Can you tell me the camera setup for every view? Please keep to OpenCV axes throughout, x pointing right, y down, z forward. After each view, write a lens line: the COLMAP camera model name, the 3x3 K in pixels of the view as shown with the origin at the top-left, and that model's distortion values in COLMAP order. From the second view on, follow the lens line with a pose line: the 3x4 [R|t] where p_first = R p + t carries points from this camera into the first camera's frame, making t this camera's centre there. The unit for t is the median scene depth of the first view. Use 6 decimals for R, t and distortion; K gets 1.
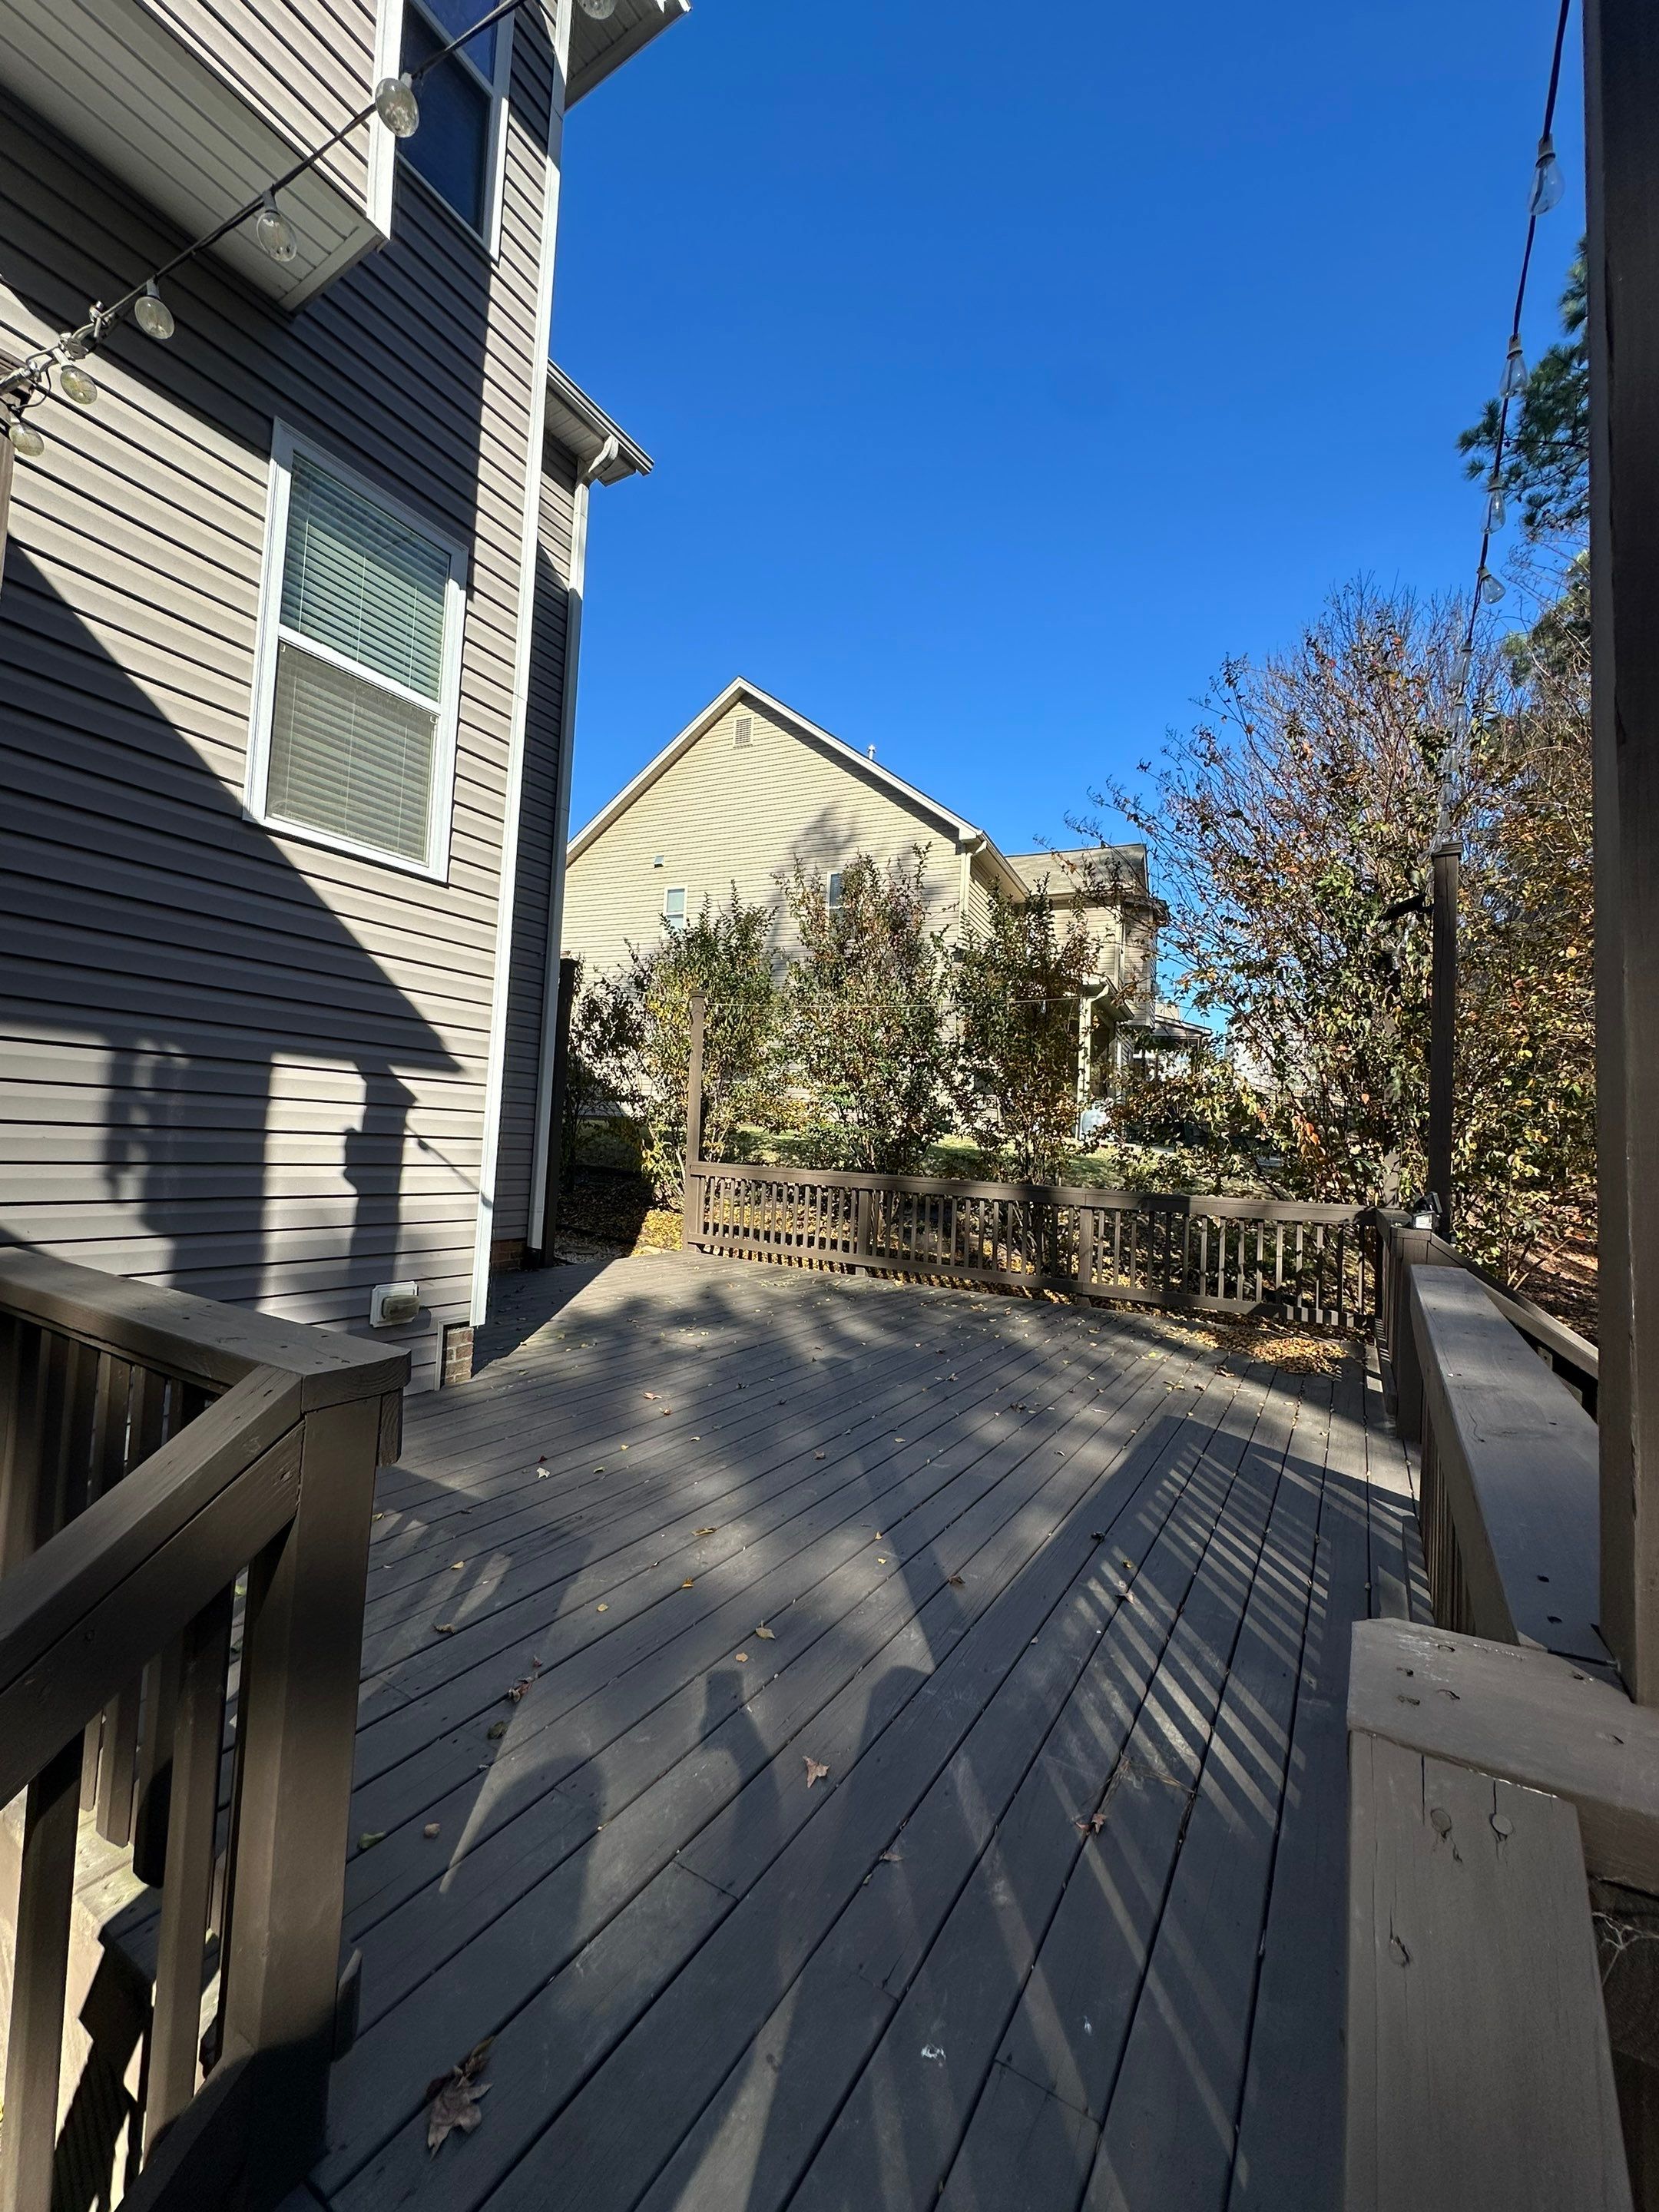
lens RADIAL K [[881.9, 0, 829.5], [0, 881.9, 1106.0], [0, 0, 1]] dist [-0.002761, -0.000080]
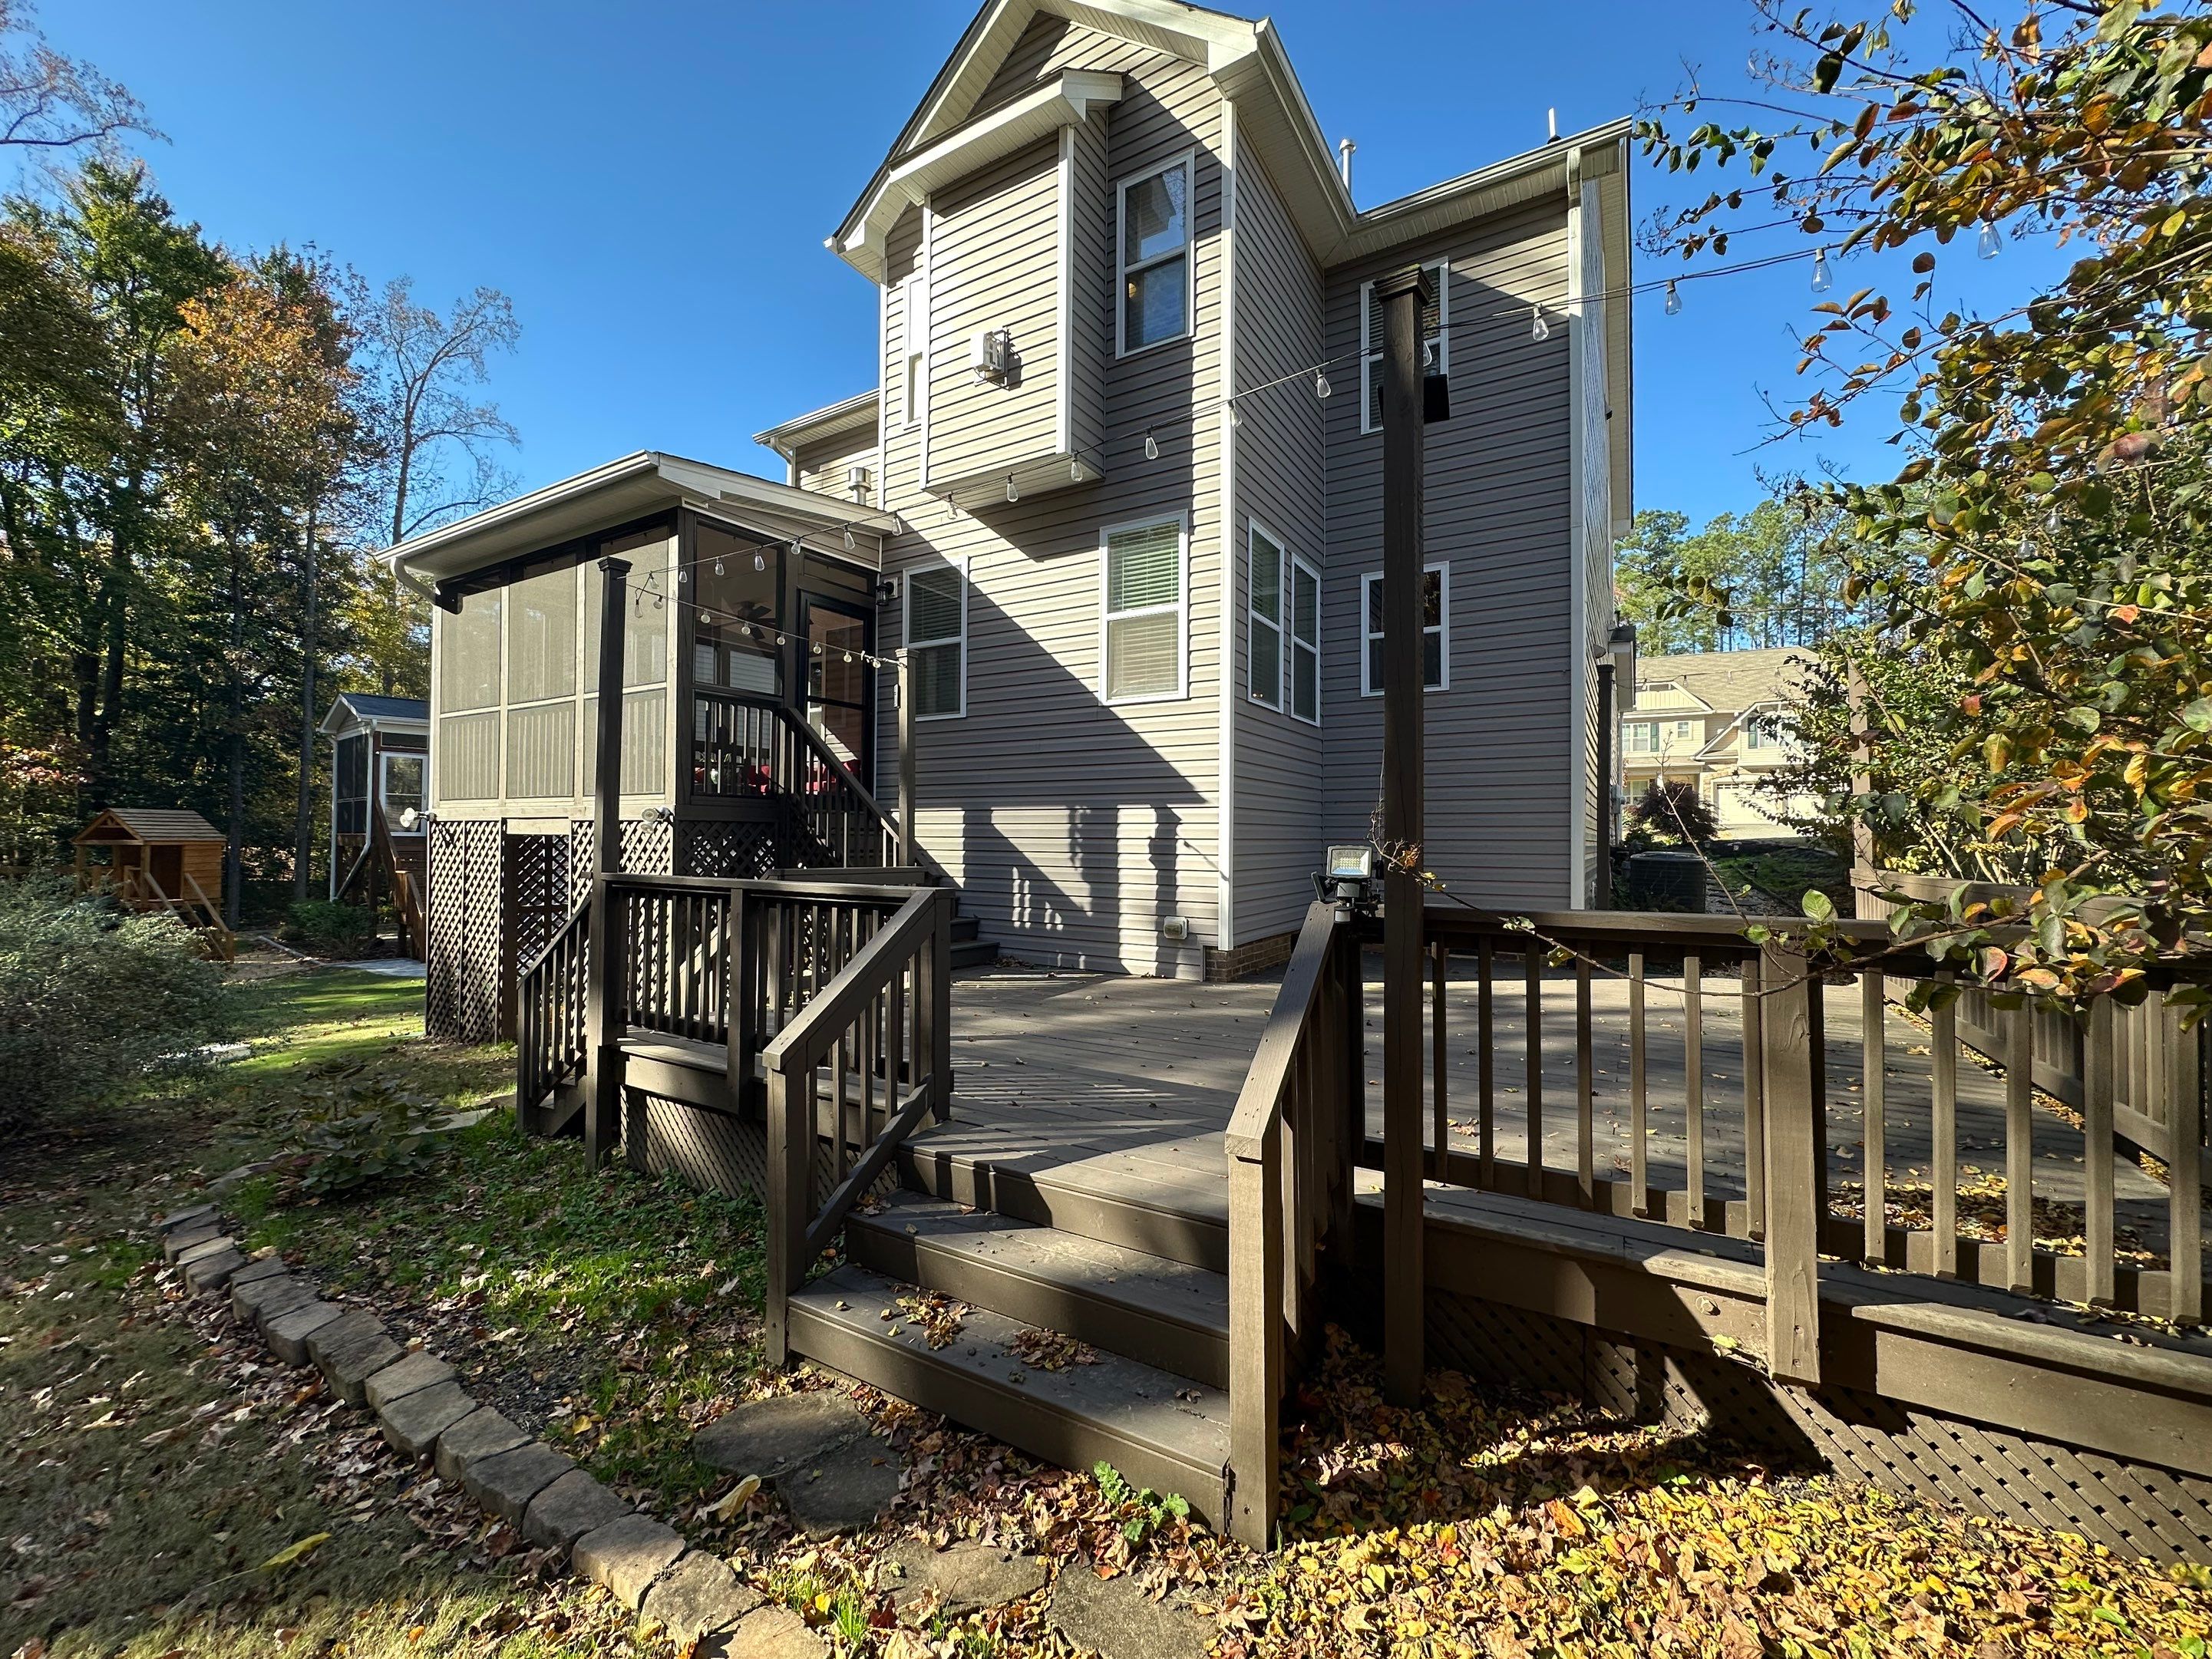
lens RADIAL K [[881.8, 0, 1106.0], [0, 881.8, 829.5], [0, 0, 1]] dist [-0.002761, -0.000080]
pose [[0.008222, -0.058126, -0.998275, 1.573160], [0.037550, 0.997623, -0.057779, 0.131567], [0.999261, -0.037010, 0.010385, 0.936342]]
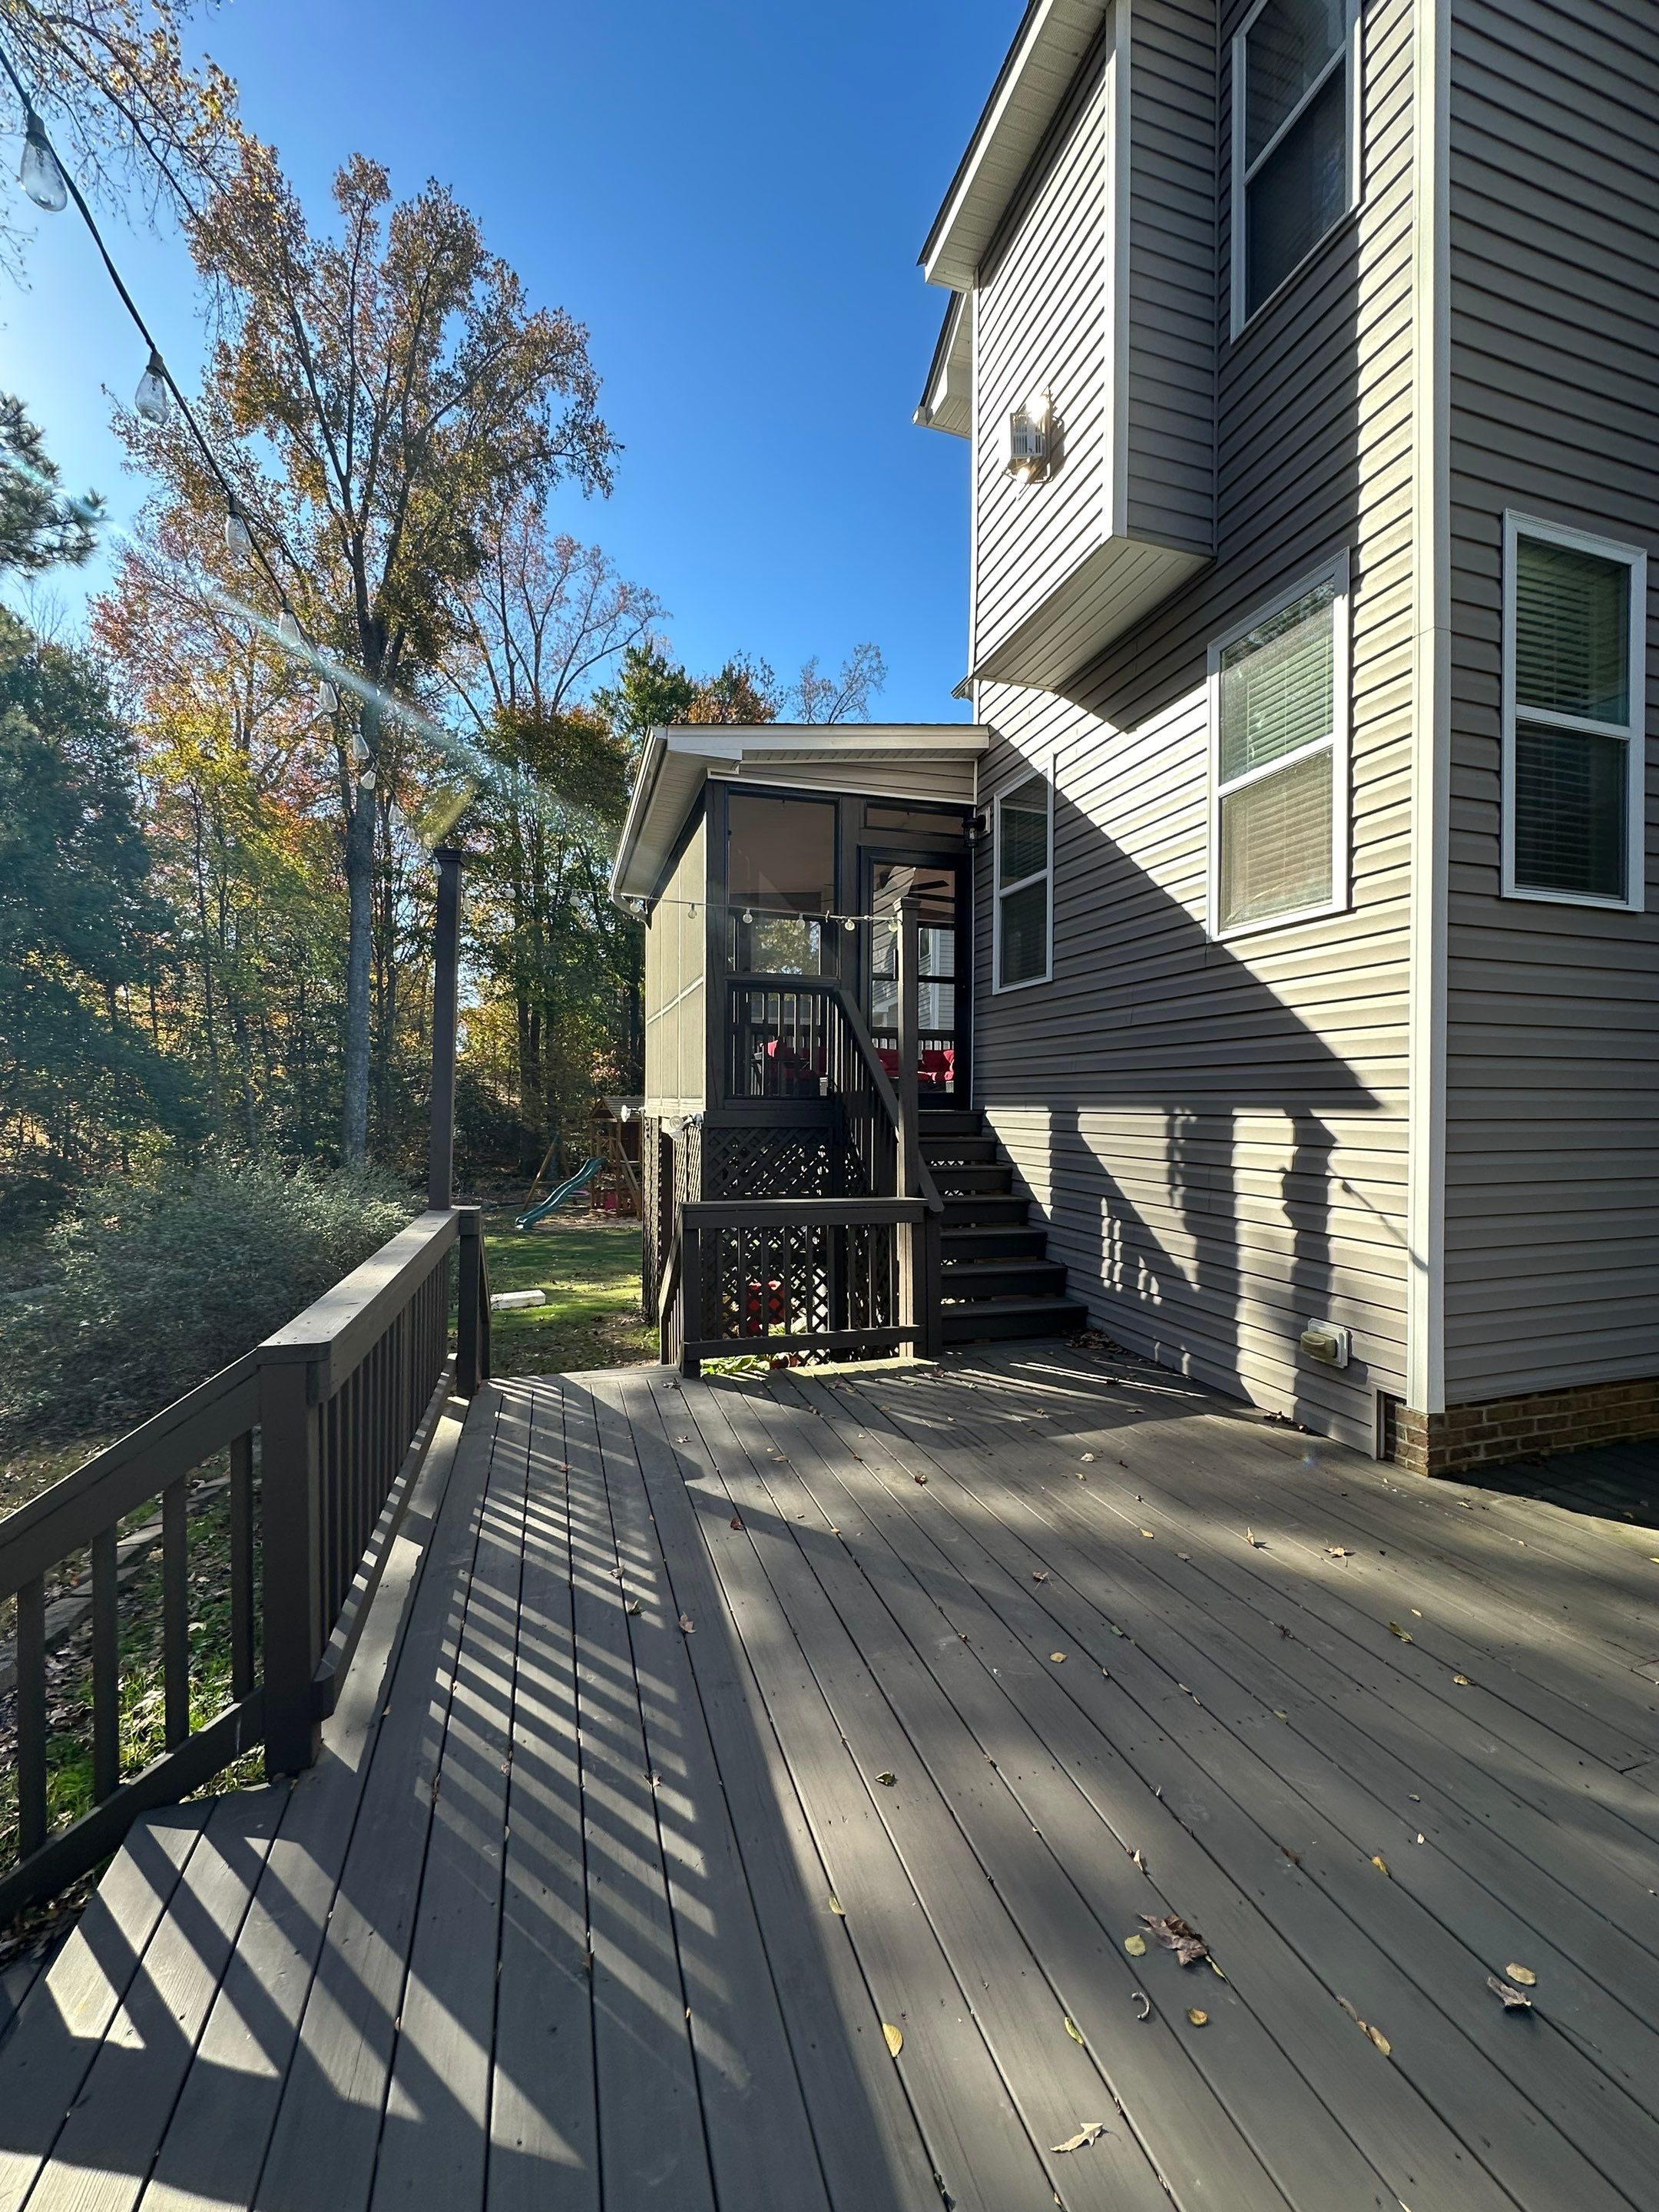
lens RADIAL K [[881.9, 0, 829.5], [0, 881.9, 1106.0], [0, 0, 1]] dist [-0.002761, -0.000080]
pose [[-0.657261, -0.050422, -0.751975, 0.731791], [-0.006316, 0.998093, -0.061404, 0.021202], [0.753637, -0.035609, -0.656326, 1.390528]]
